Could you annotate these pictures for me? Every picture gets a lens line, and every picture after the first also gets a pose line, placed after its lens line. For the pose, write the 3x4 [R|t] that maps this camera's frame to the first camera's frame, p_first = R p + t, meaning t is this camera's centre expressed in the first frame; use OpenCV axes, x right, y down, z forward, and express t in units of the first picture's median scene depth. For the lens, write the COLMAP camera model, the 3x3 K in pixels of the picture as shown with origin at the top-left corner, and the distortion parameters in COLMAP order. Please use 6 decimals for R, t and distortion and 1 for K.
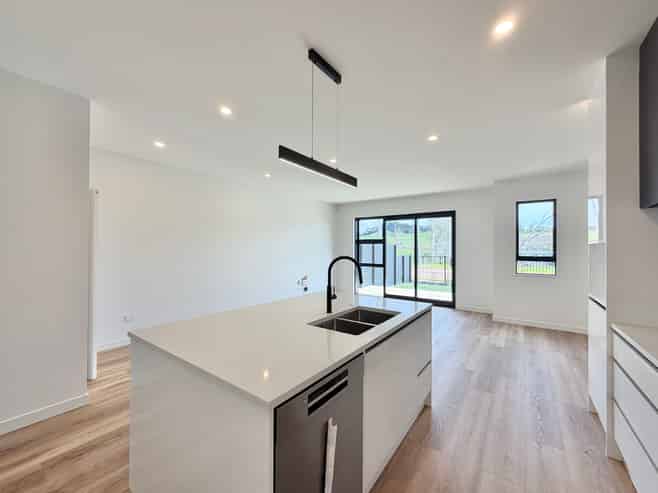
lens RADIAL K [[270.4, 0, 324.7], [0, 270.4, 245.5], [0, 0, 1]] dist [0.015896, -0.000194]
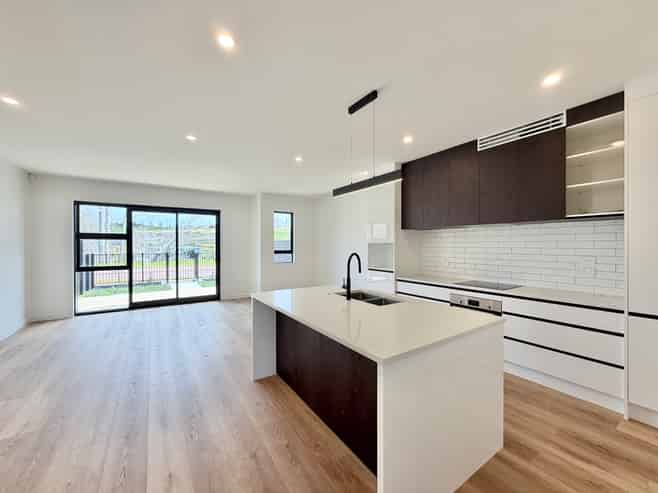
lens RADIAL K [[270.4, 0, 324.6], [0, 270.4, 244.6], [0, 0, 1]] dist [0.015896, -0.000194]
pose [[0.366187, -0.003042, 0.930536, -0.340973], [-0.008170, 0.999946, 0.006485, -0.001990], [-0.930506, -0.009977, 0.366142, 0.192694]]
